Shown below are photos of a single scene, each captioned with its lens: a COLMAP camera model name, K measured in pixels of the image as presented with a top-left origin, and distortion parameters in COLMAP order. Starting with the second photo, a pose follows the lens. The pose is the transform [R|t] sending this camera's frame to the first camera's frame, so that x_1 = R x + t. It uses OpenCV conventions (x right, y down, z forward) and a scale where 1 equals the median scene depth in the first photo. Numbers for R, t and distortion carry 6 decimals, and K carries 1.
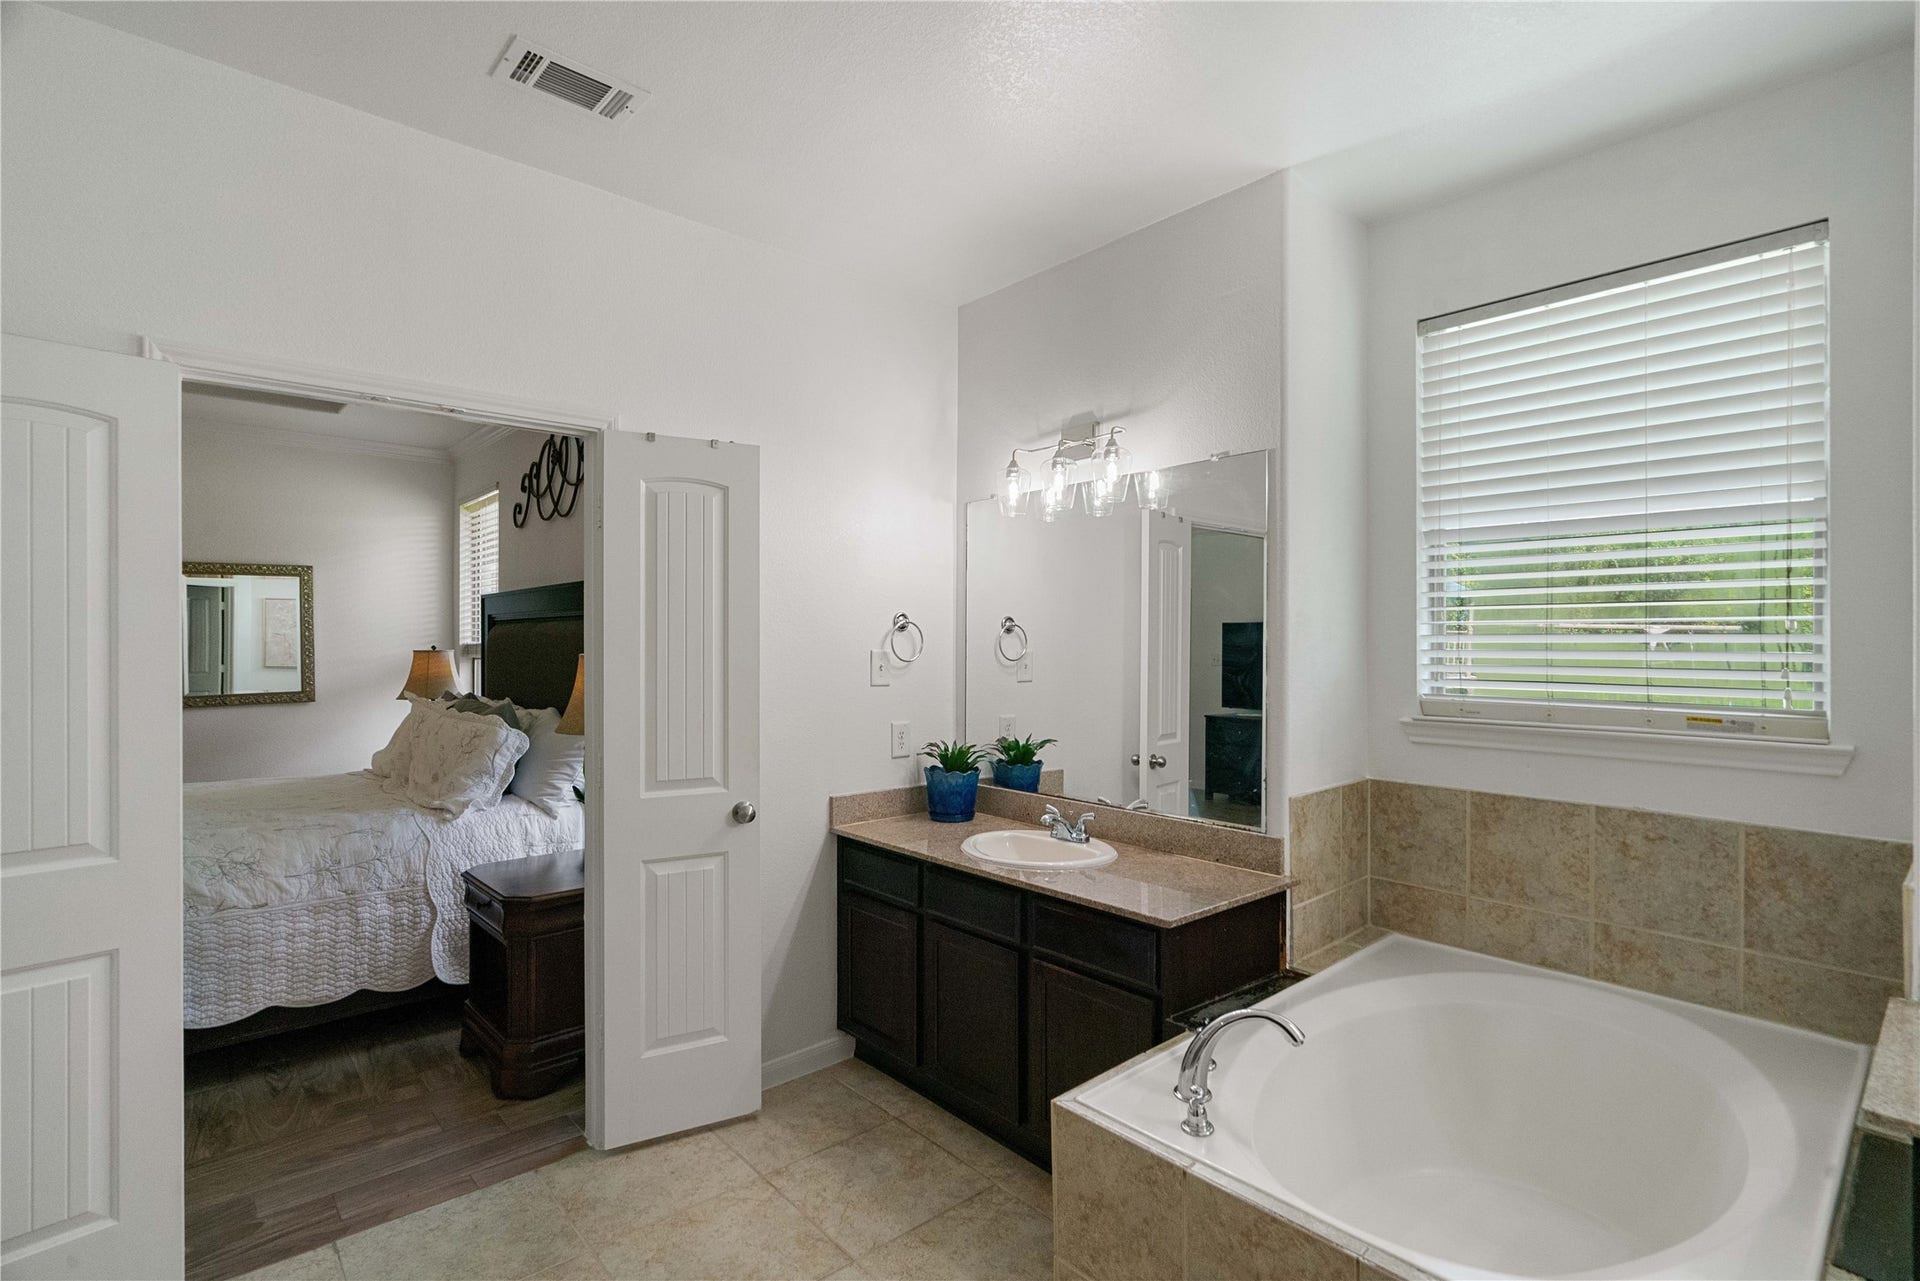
lens RADIAL K [[905.0, 0, 959.6], [0, 905.0, 648.1], [0, 0, 1]] dist [0.002291, 0.000192]
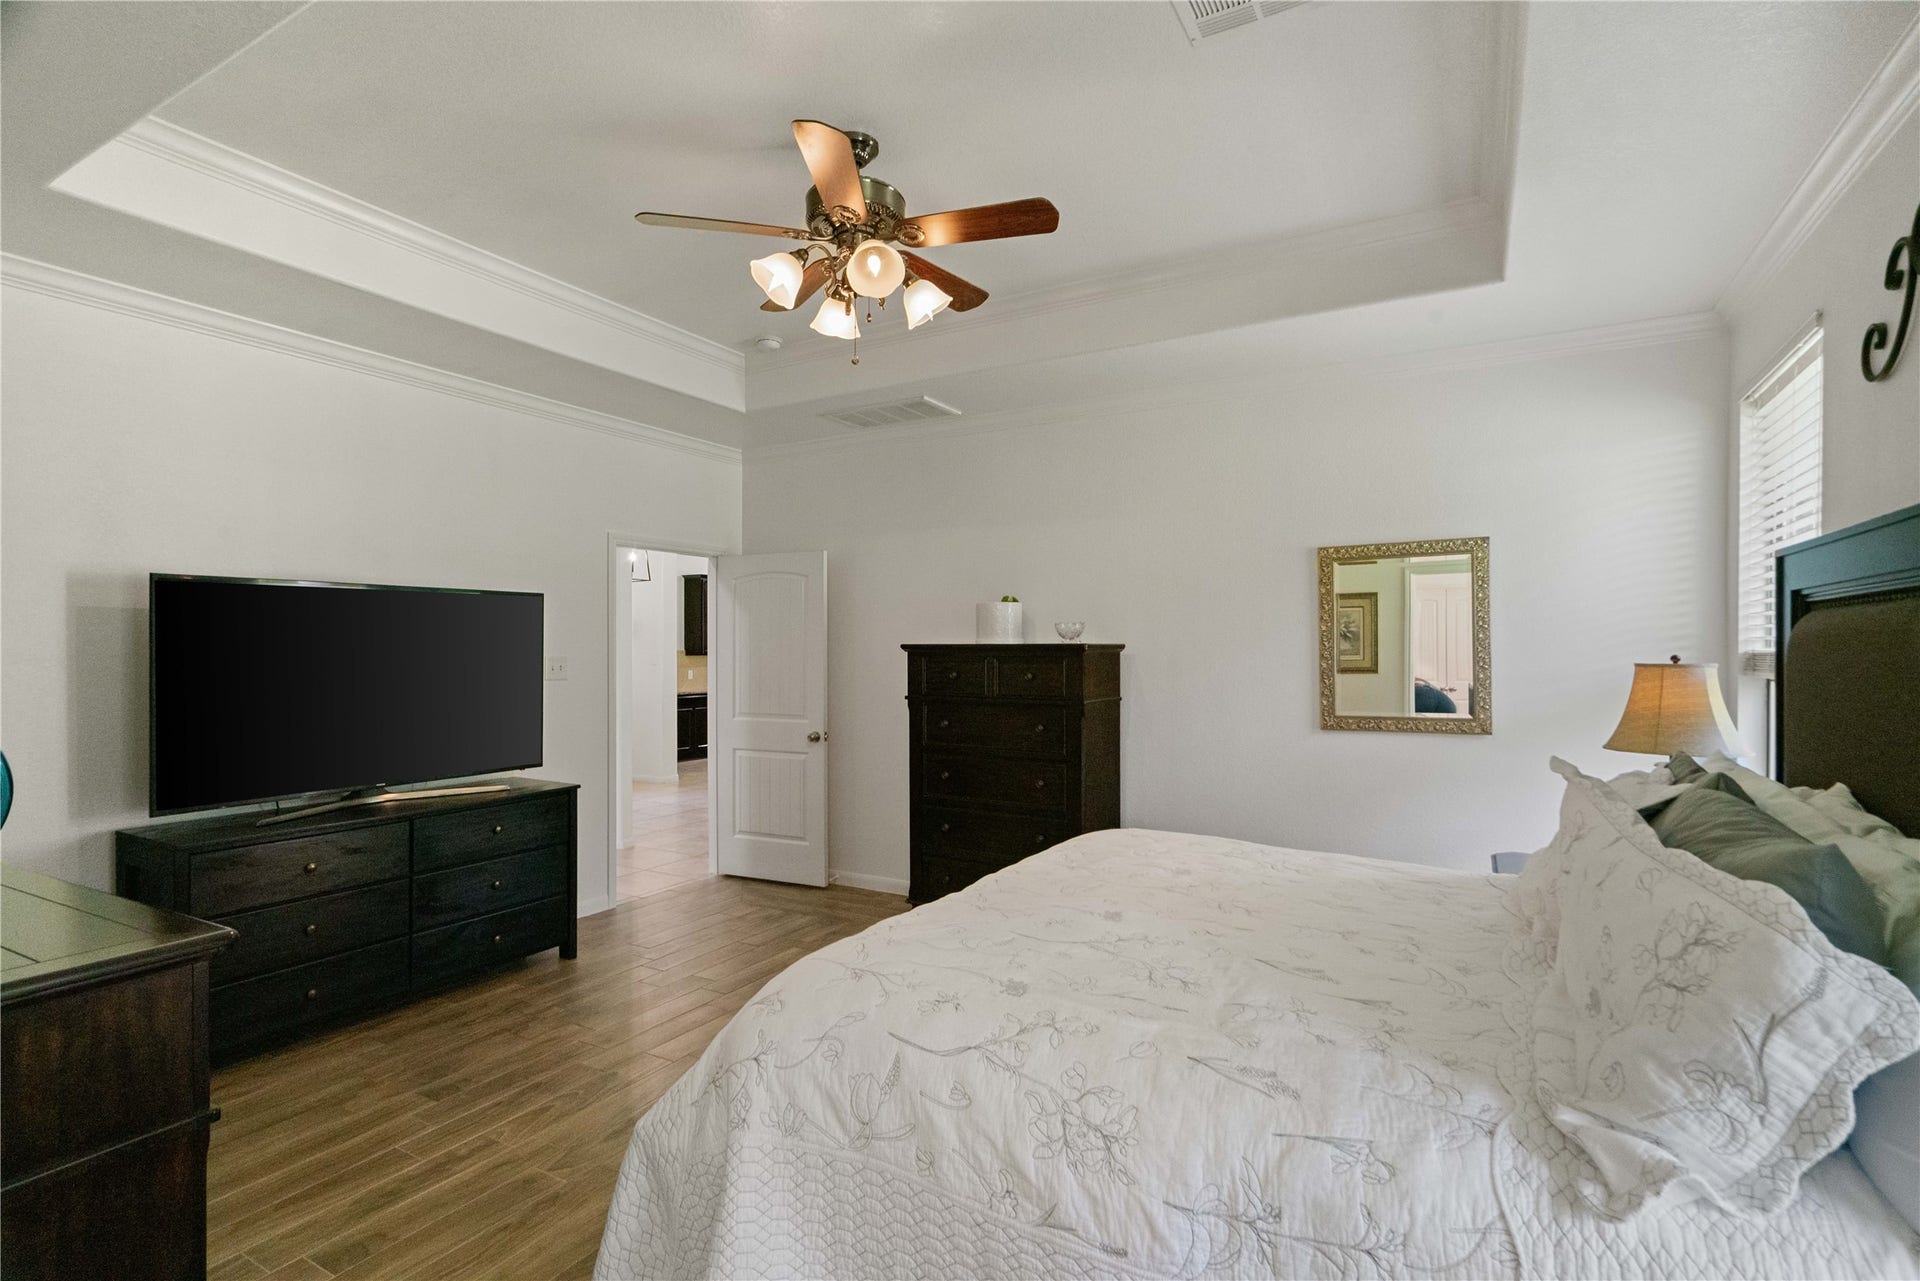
lens RADIAL K [[905.0, 0, 959.6], [0, 905.0, 648.1], [0, 0, 1]] dist [0.002291, 0.000192]
pose [[0.322292, 0.000787, -0.946640, -0.321213], [-0.008084, 0.999965, -0.001921, -0.003388], [0.946606, 0.008272, 0.322288, 0.659062]]
